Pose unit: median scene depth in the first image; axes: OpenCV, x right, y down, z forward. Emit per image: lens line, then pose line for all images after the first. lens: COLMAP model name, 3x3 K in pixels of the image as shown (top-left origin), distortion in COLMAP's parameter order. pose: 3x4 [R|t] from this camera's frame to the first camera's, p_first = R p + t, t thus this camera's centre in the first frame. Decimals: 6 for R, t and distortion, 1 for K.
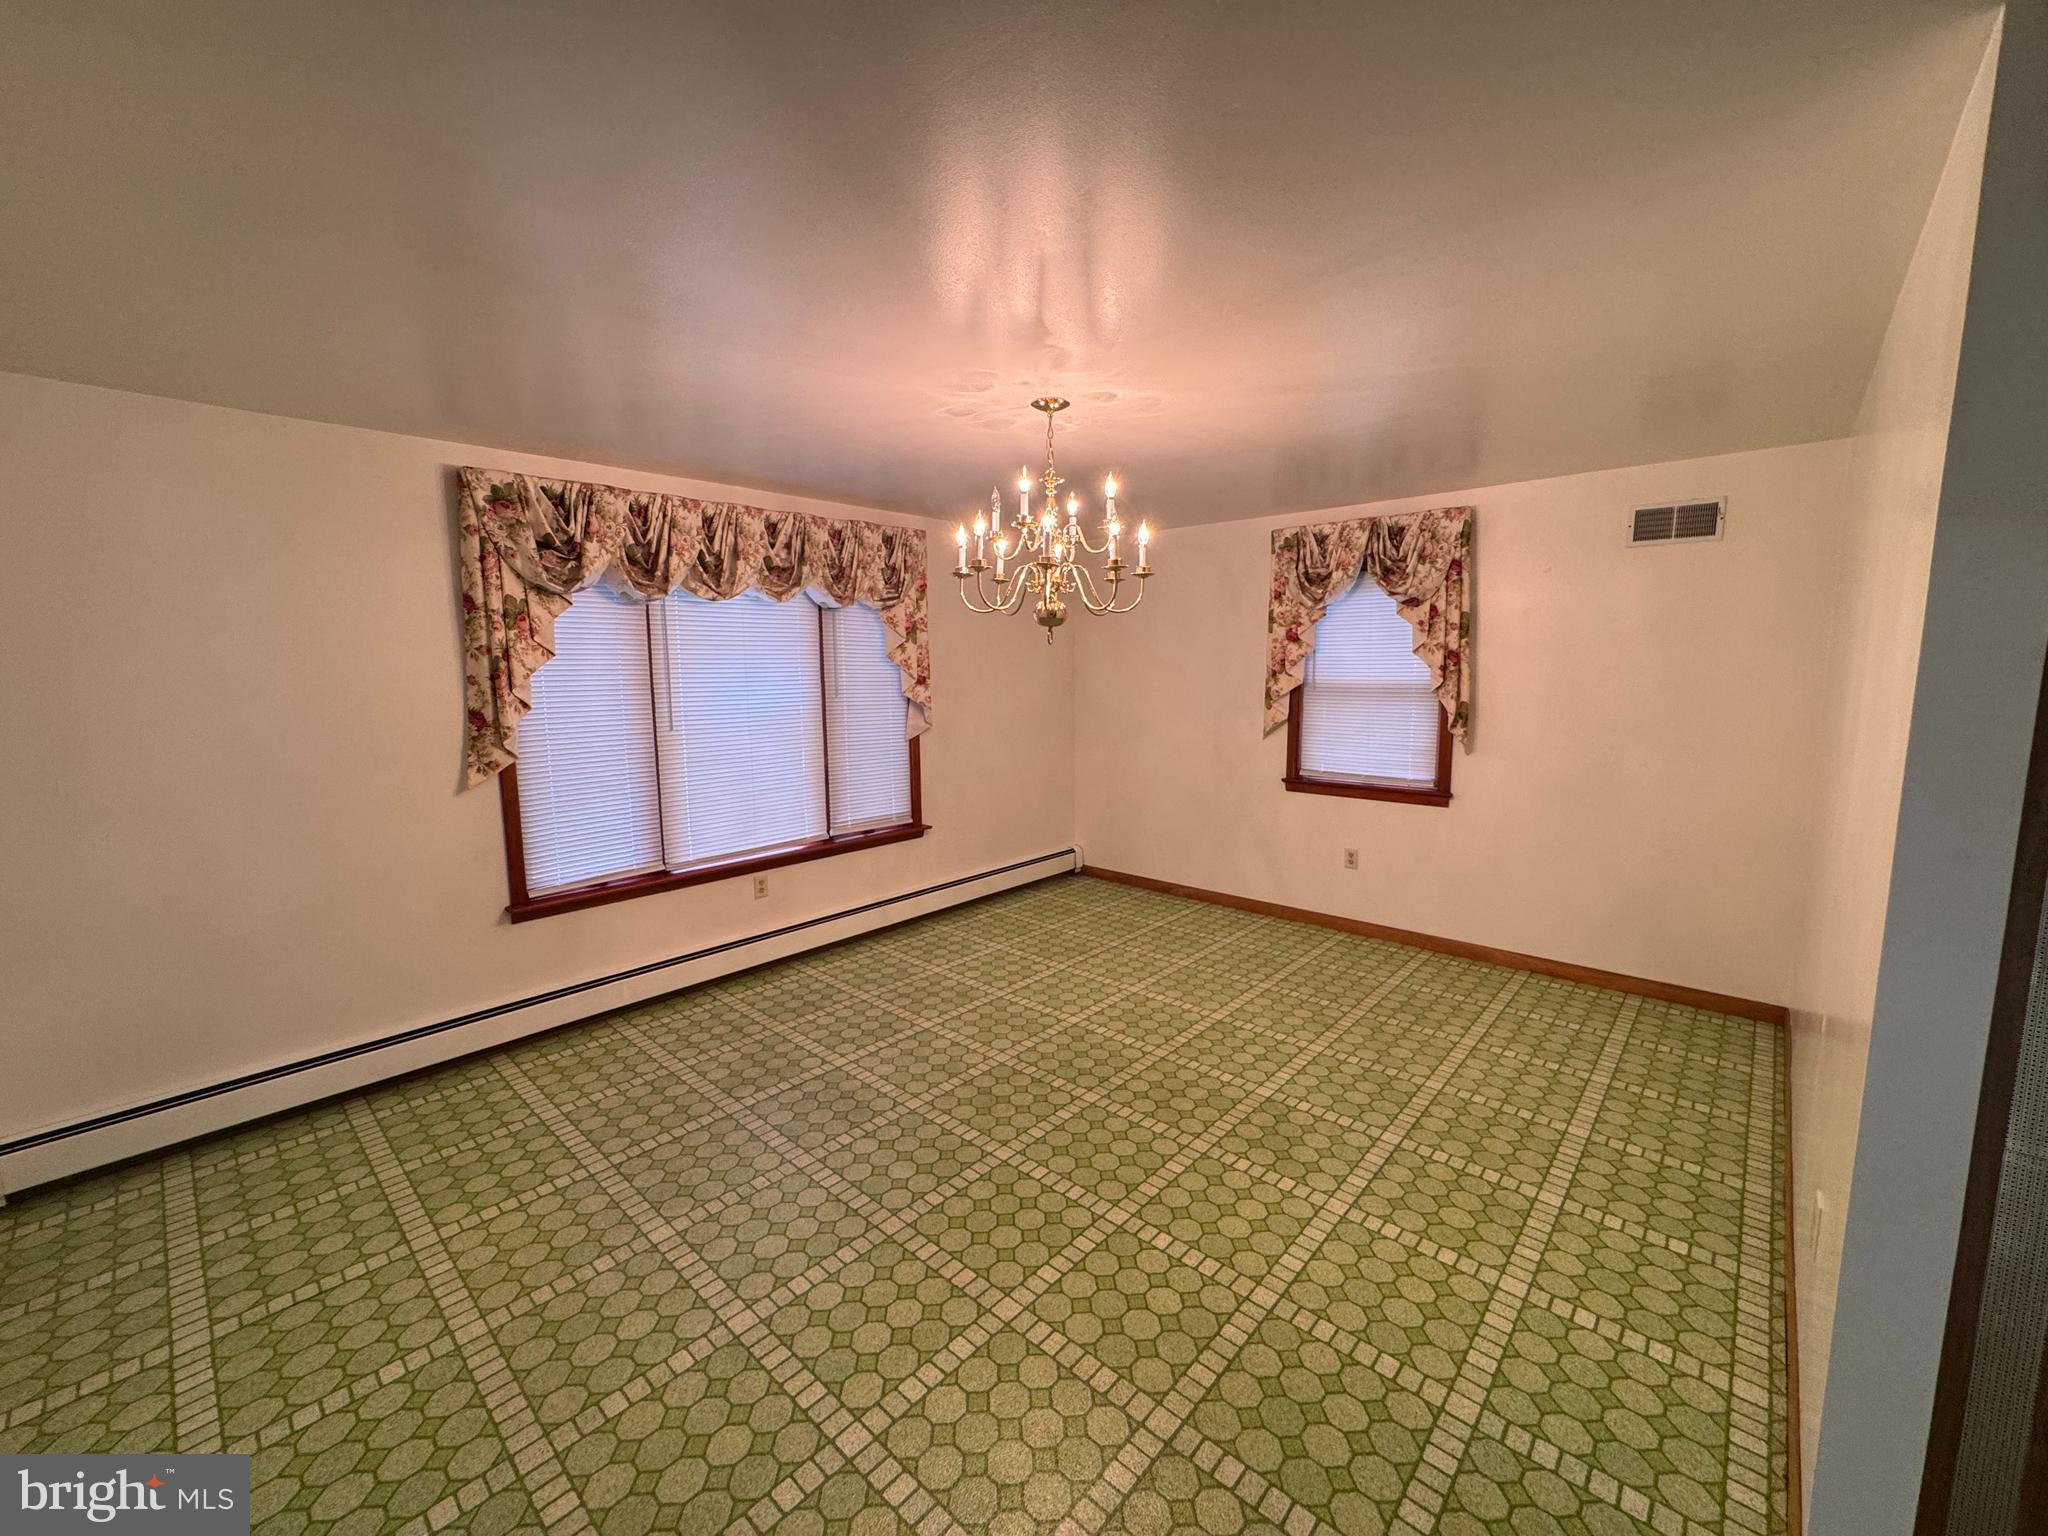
lens RADIAL K [[820.8, 0, 1029.3], [0, 820.8, 765.7], [0, 0, 1]] dist [0.030320, 0.000029]
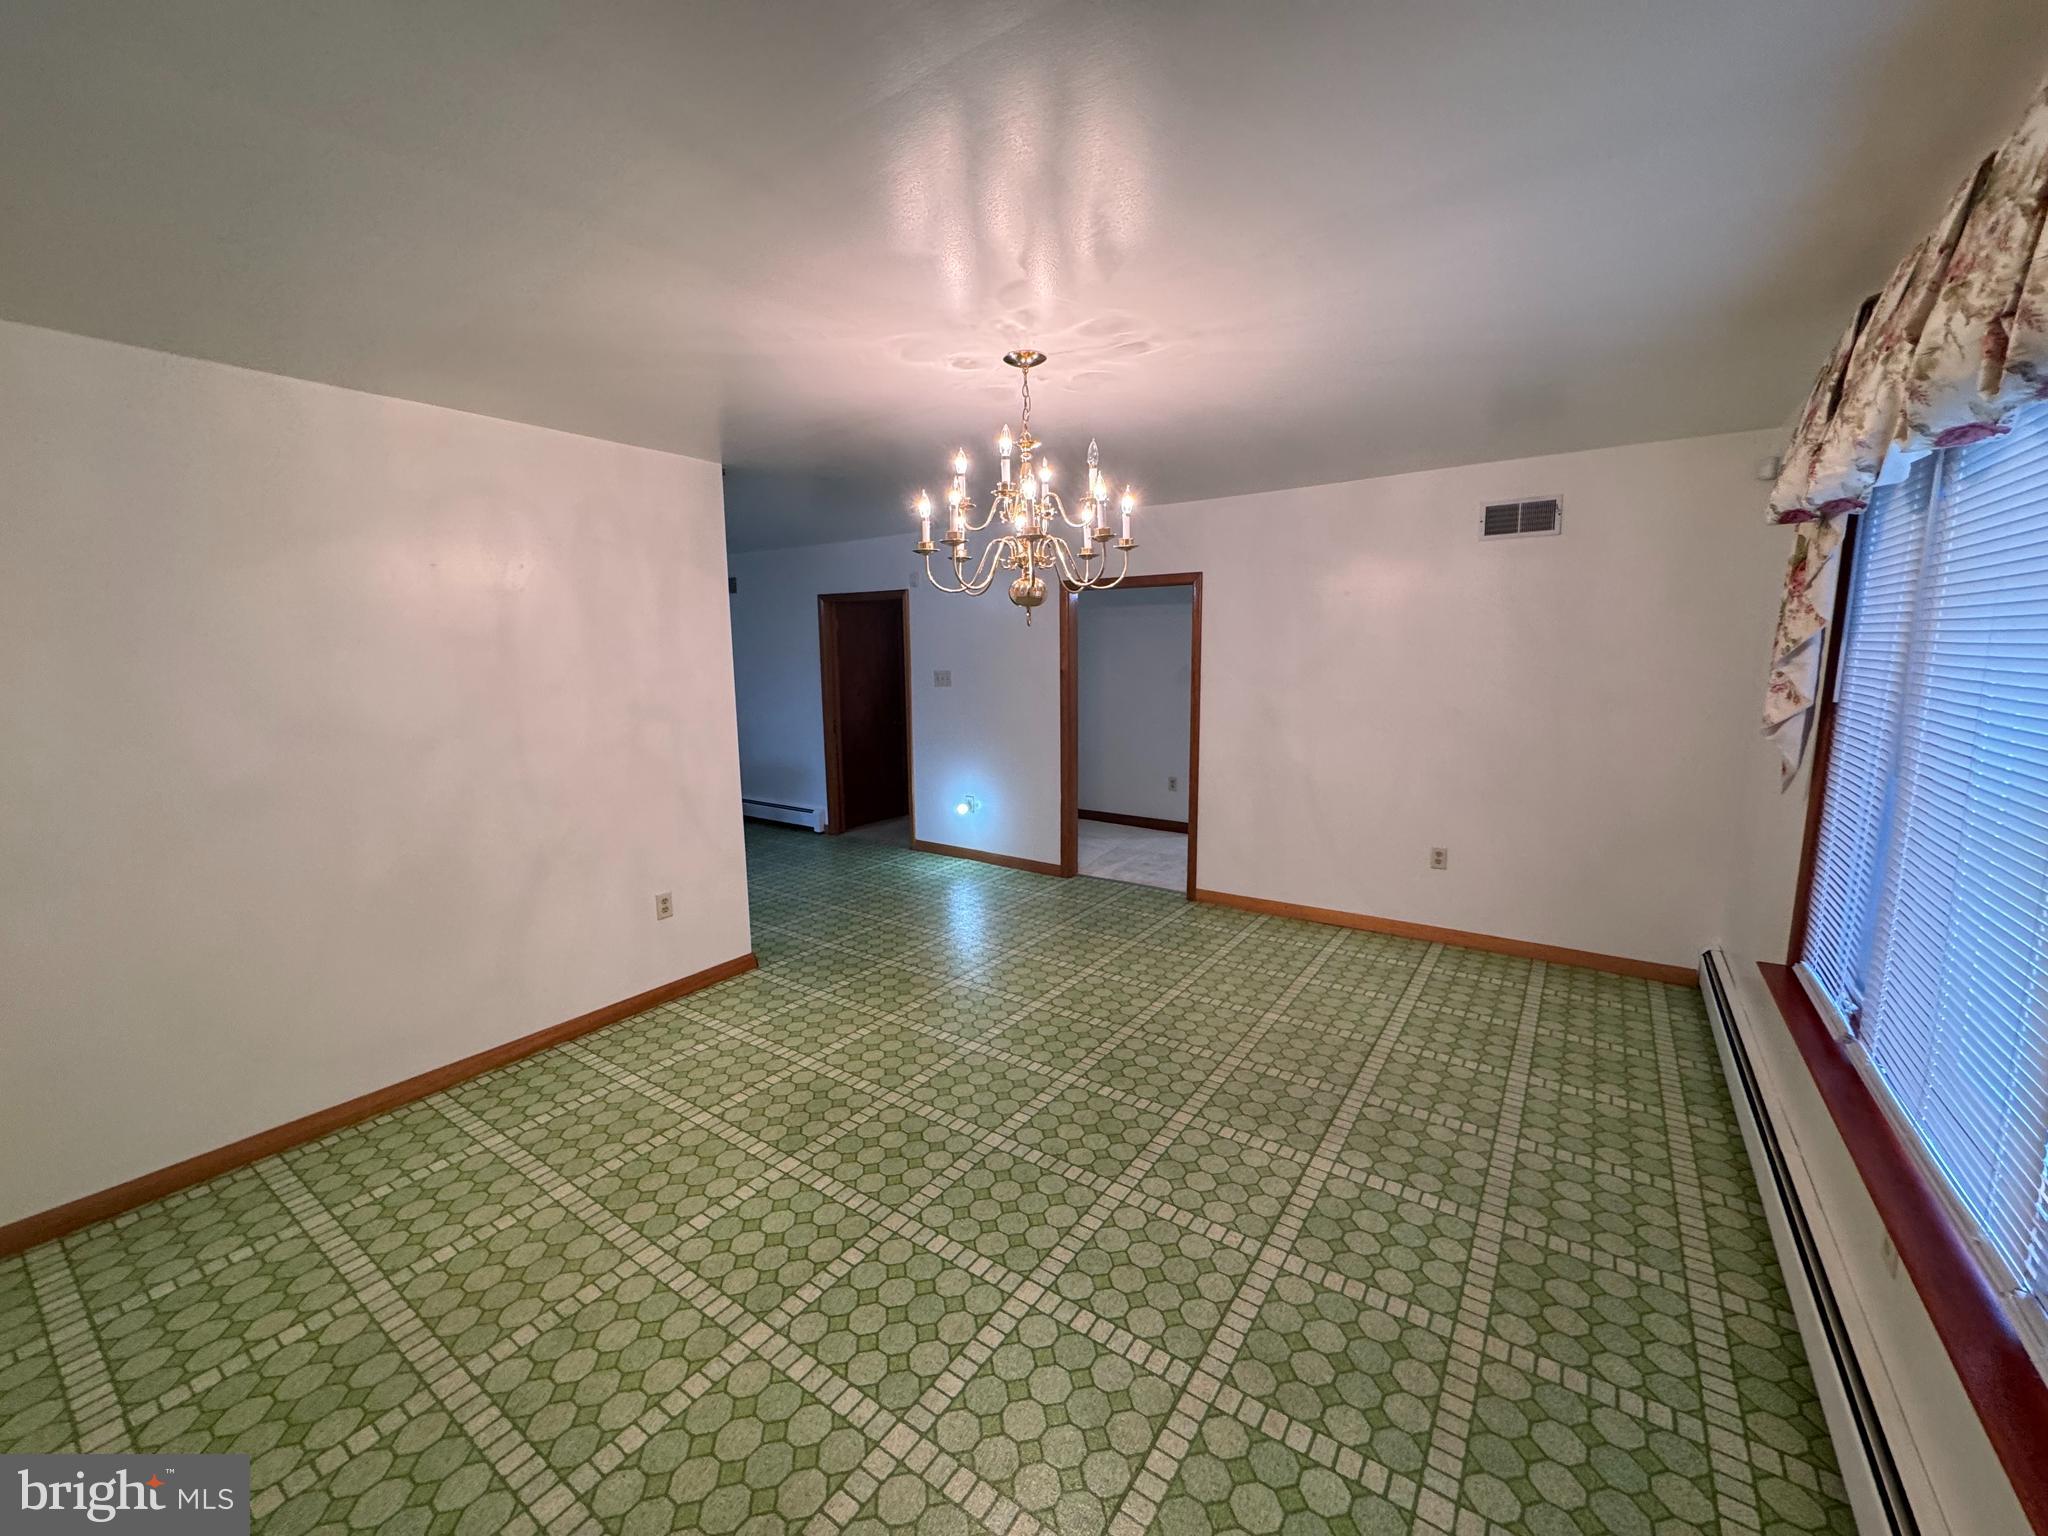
lens RADIAL K [[820.8, 0, 1031.0], [0, 820.8, 767.3], [0, 0, 1]] dist [0.030320, 0.000029]
pose [[-0.990408, 0.040997, -0.131950, 0.136626], [0.003158, 0.961435, 0.275015, -0.226702], [0.138136, 0.271961, -0.952342, 1.744322]]
